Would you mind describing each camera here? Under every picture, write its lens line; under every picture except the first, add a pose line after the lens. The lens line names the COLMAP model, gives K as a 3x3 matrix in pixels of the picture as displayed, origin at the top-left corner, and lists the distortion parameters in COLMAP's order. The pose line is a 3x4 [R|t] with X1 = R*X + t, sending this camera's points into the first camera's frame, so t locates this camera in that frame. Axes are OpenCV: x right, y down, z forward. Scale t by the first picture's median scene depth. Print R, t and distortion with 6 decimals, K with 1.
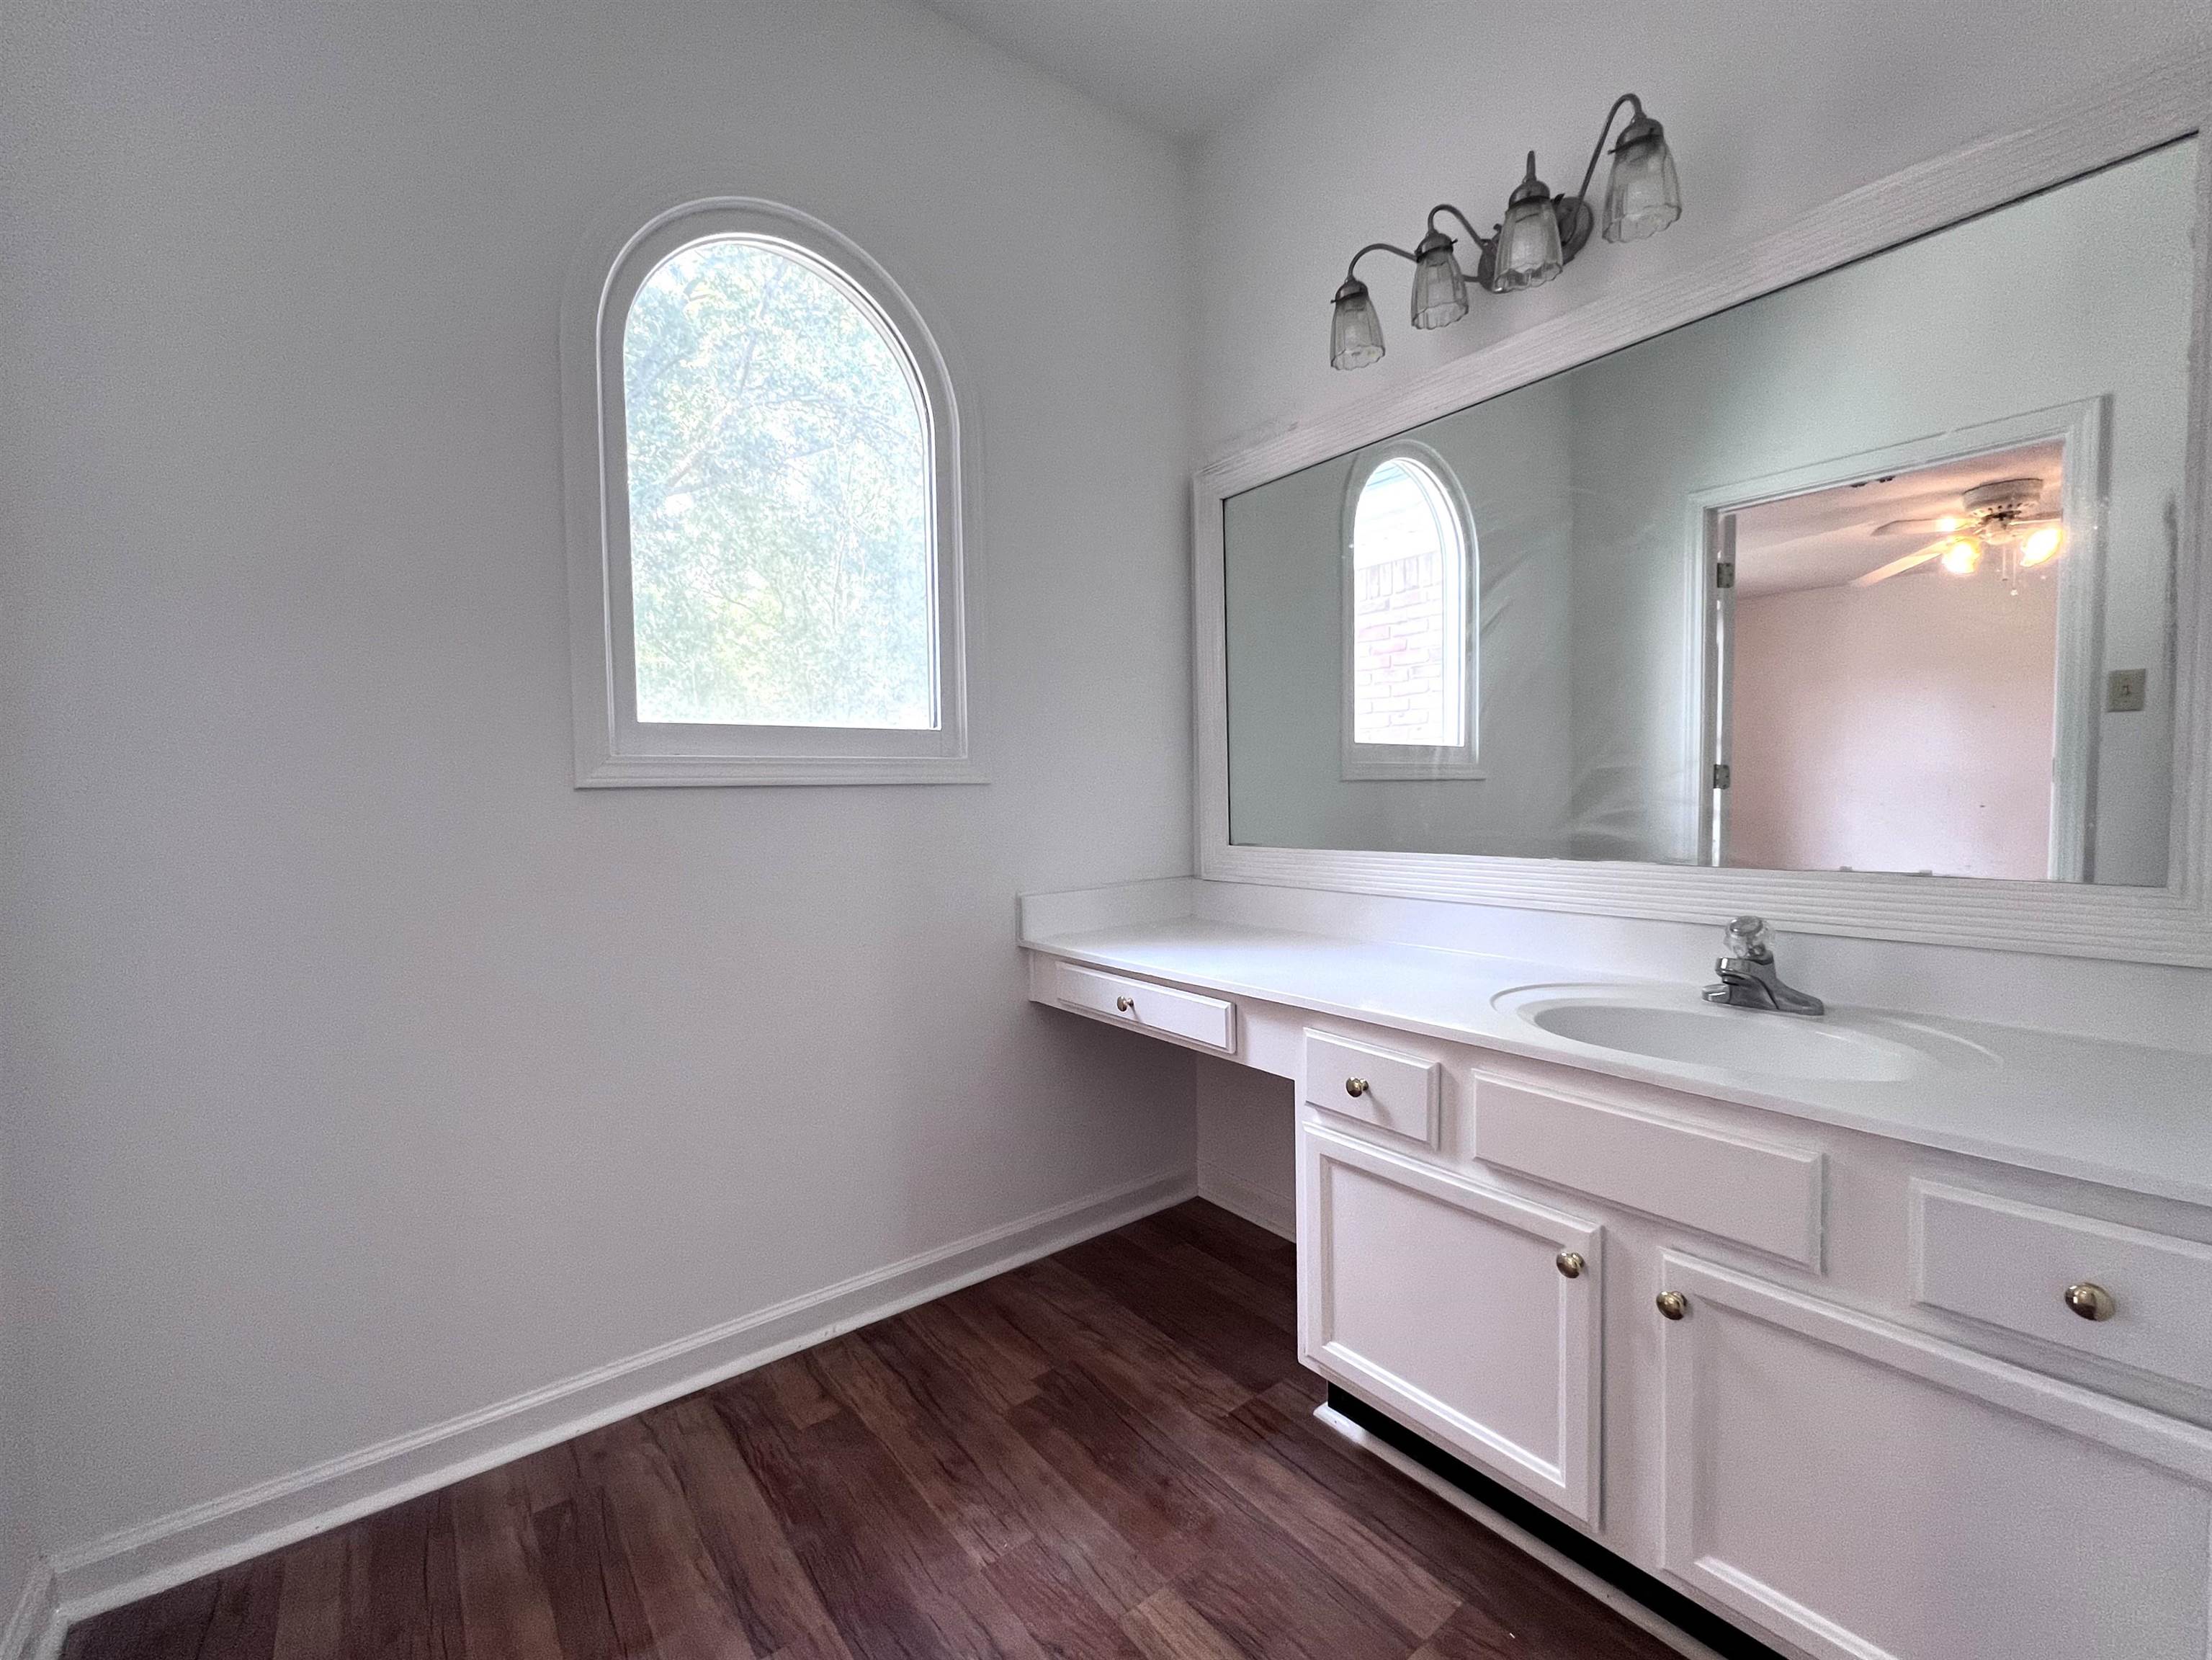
lens RADIAL K [[894.9, 0, 1113.1], [0, 894.9, 828.1], [0, 0, 1]] dist [-0.002332, -0.000092]
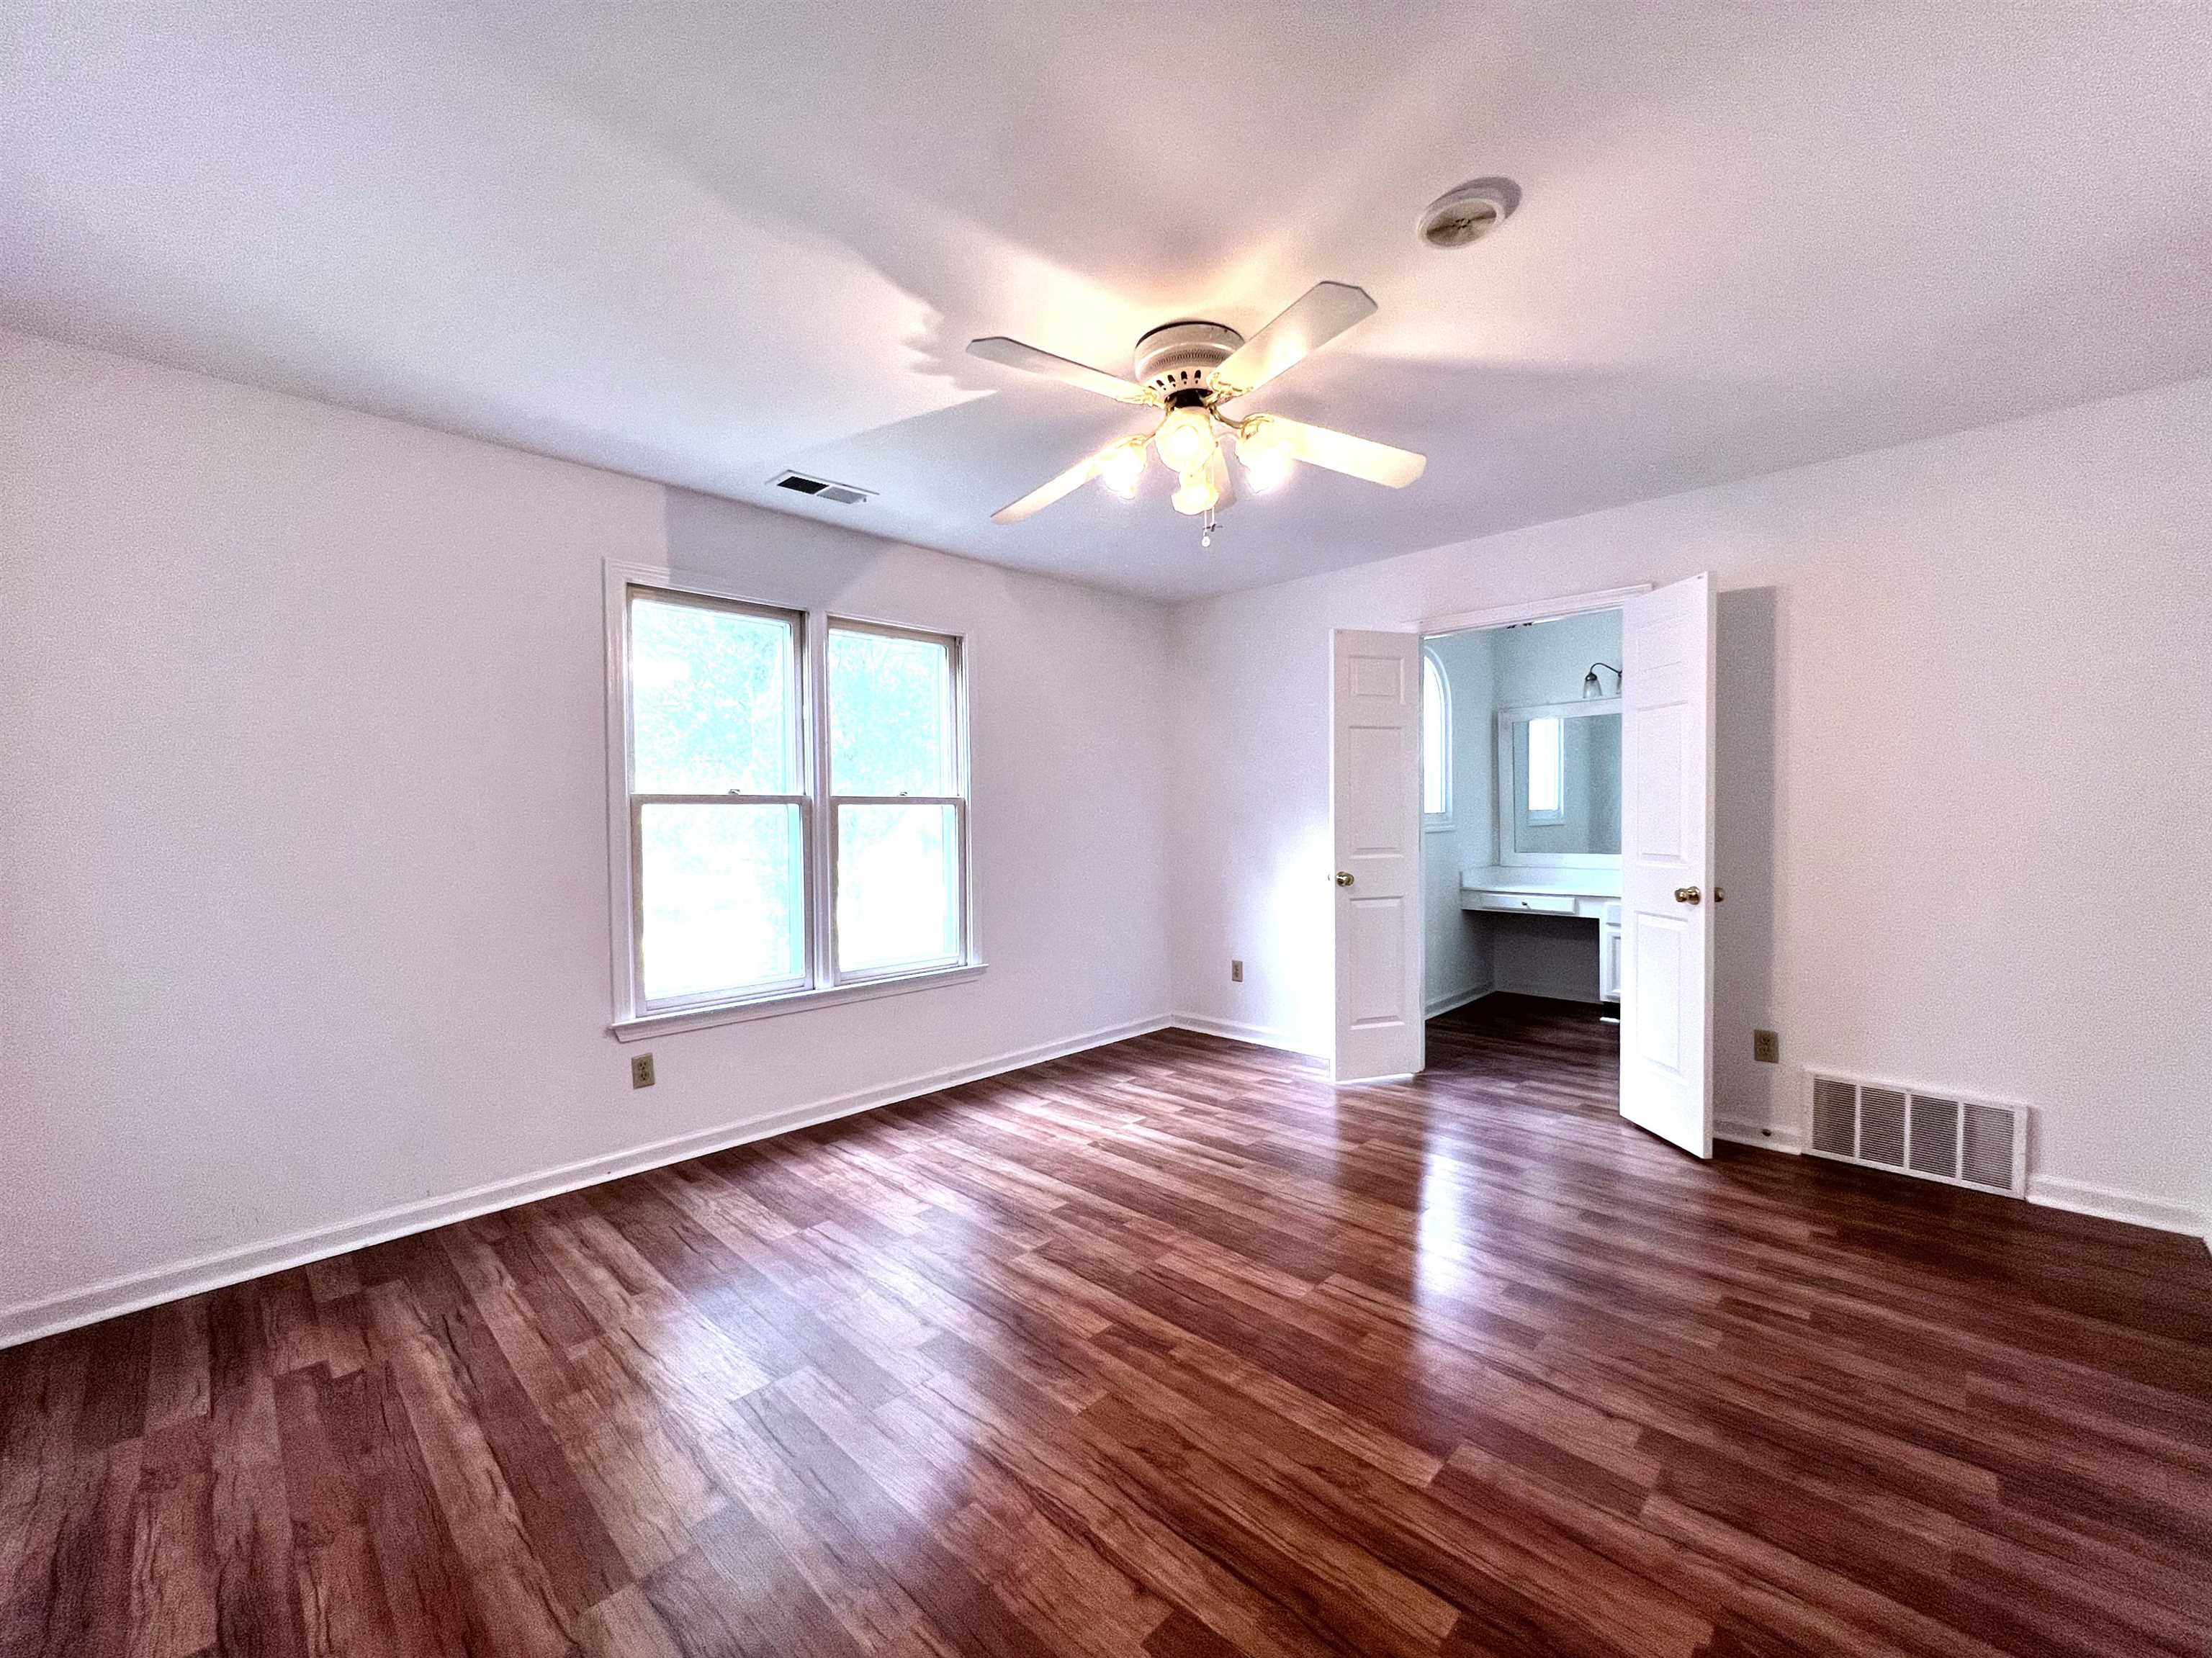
lens RADIAL K [[894.7, 0, 1093.1], [0, 894.7, 830.9], [0, 0, 1]] dist [-0.002332, -0.000092]
pose [[0.992656, -0.002305, 0.120951, -1.584417], [0.003599, 0.999939, -0.010481, -0.023146], [-0.120919, 0.010839, 0.992603, -1.629252]]
